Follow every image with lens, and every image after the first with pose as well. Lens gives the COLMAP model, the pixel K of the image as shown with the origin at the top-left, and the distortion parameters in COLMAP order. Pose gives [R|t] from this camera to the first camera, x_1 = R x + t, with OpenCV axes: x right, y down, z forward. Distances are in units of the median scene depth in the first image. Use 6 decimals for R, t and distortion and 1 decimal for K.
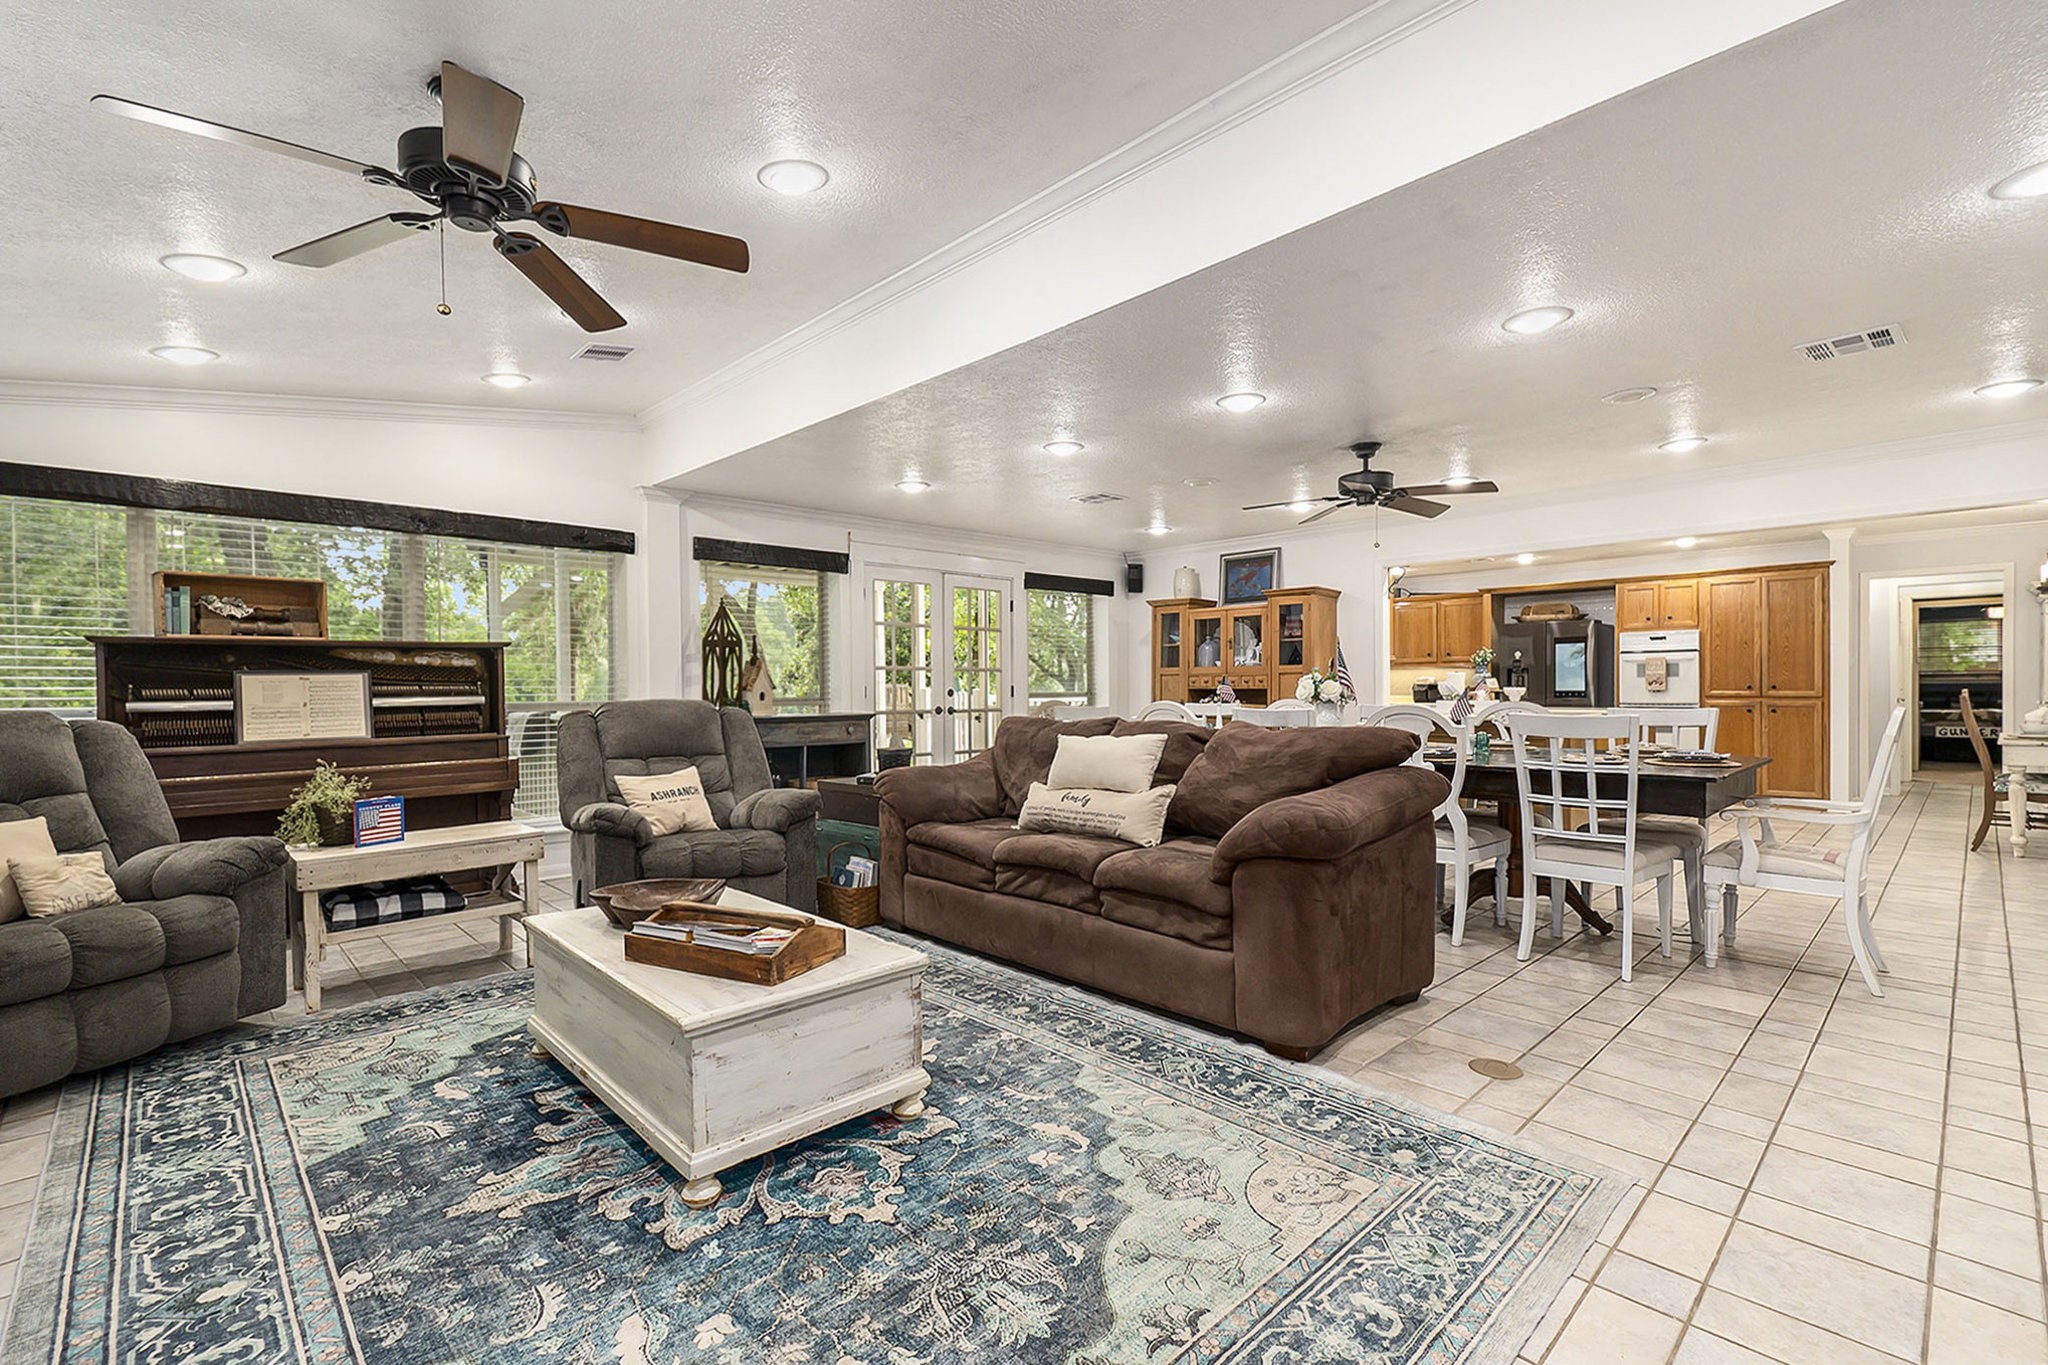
lens RADIAL K [[931.5, 0, 1024.8], [0, 931.5, 676.9], [0, 0, 1]] dist [-0.000305, 0.000143]
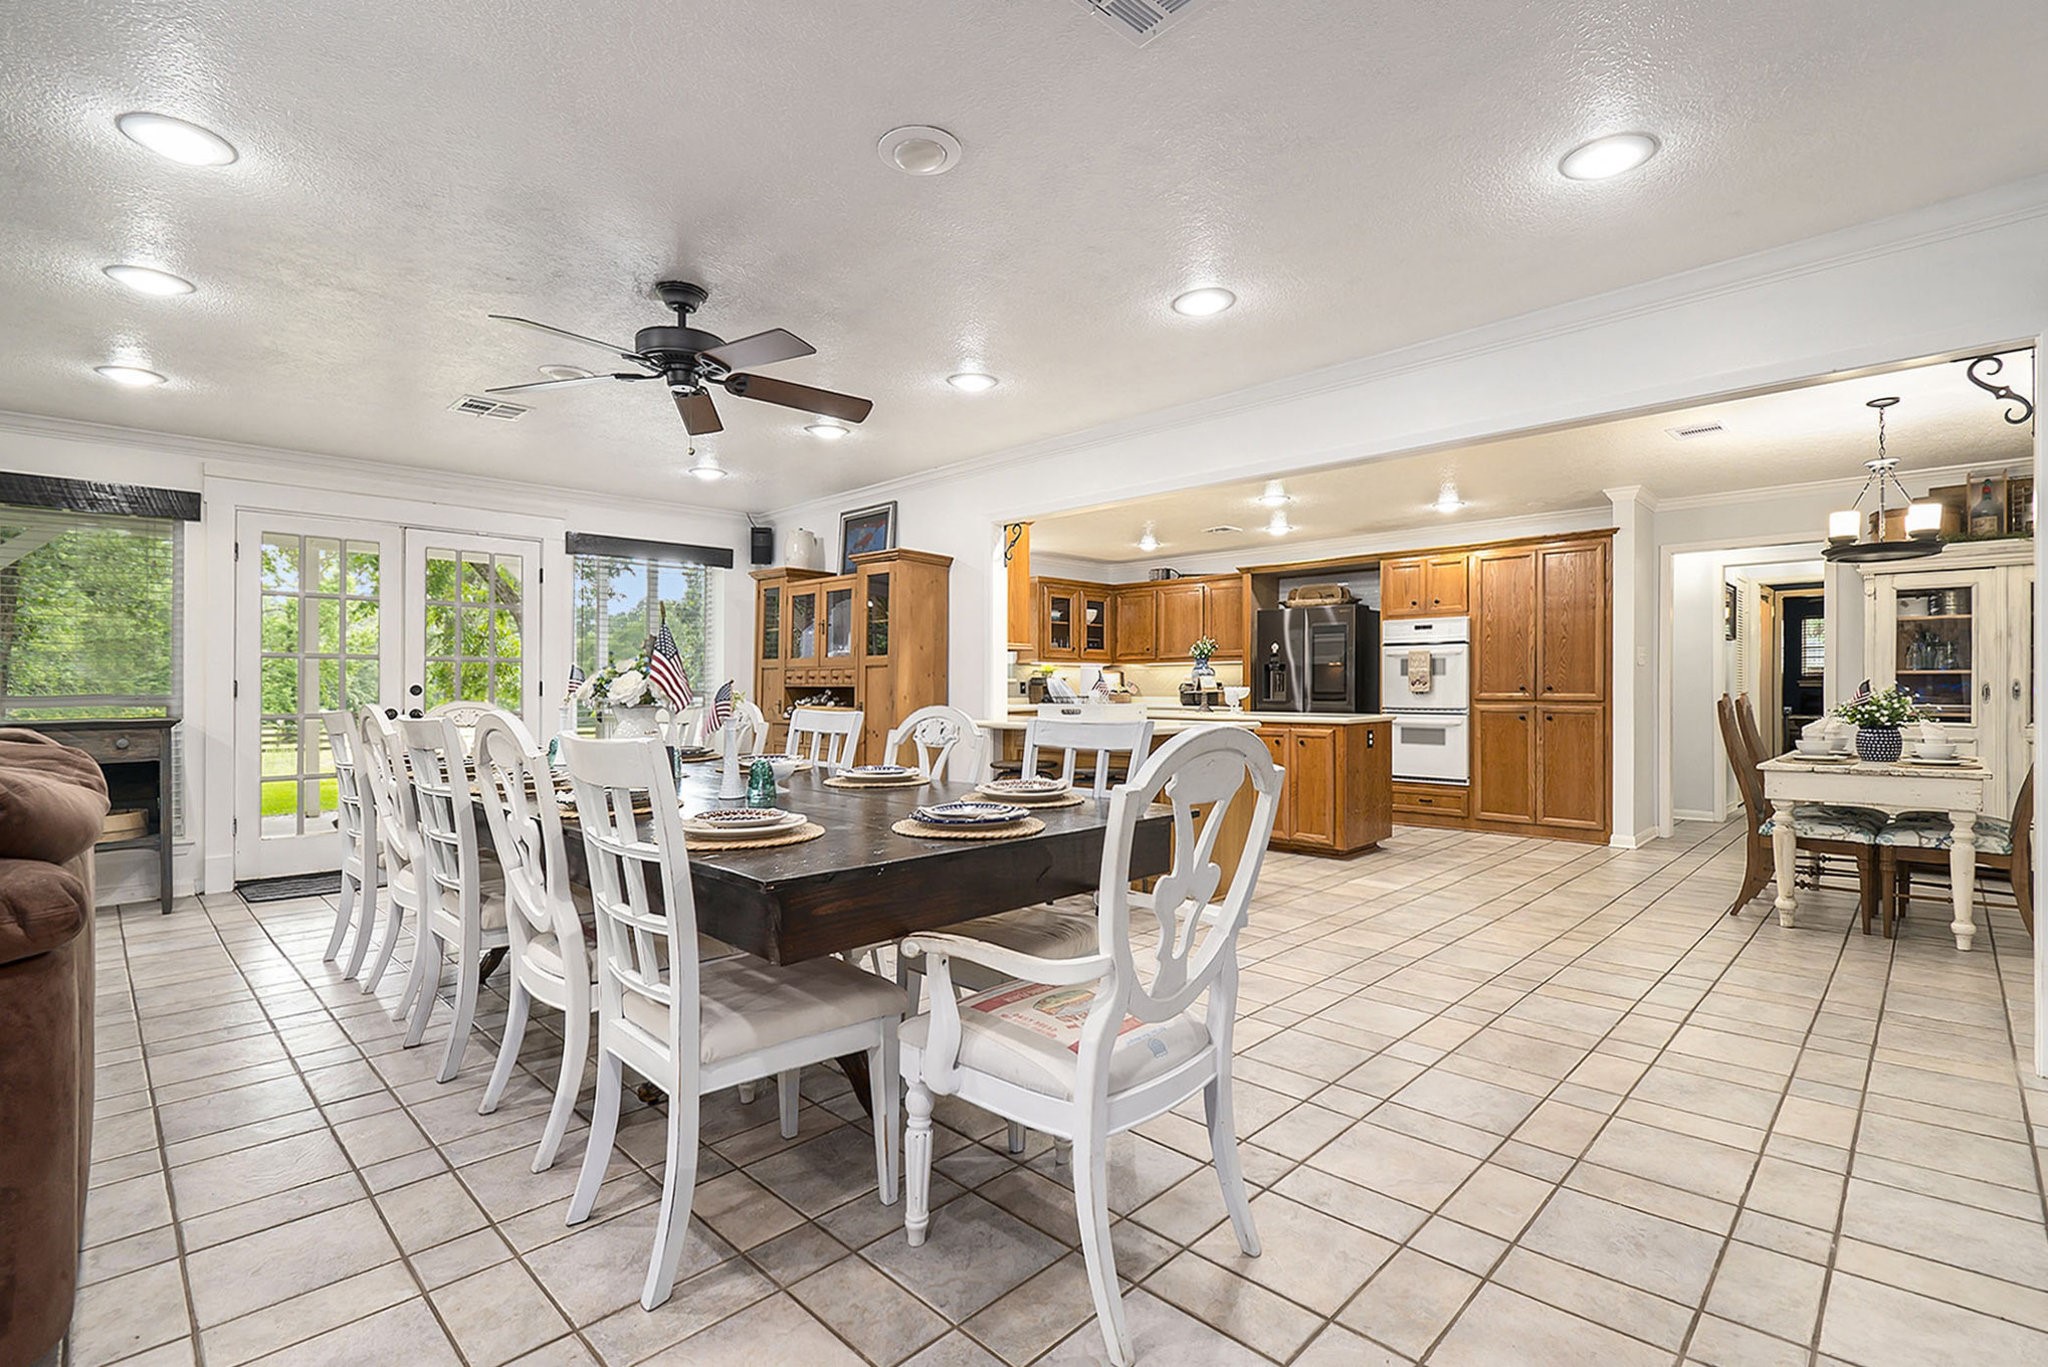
lens RADIAL K [[931.5, 0, 1021.8], [0, 931.5, 681.4], [0, 0, 1]] dist [-0.000305, 0.000143]
pose [[0.999601, 0.005075, 0.027785, 0.342014], [-0.005216, 0.999974, 0.005023, 0.003357], [-0.027759, -0.005166, 0.999601, 0.225669]]
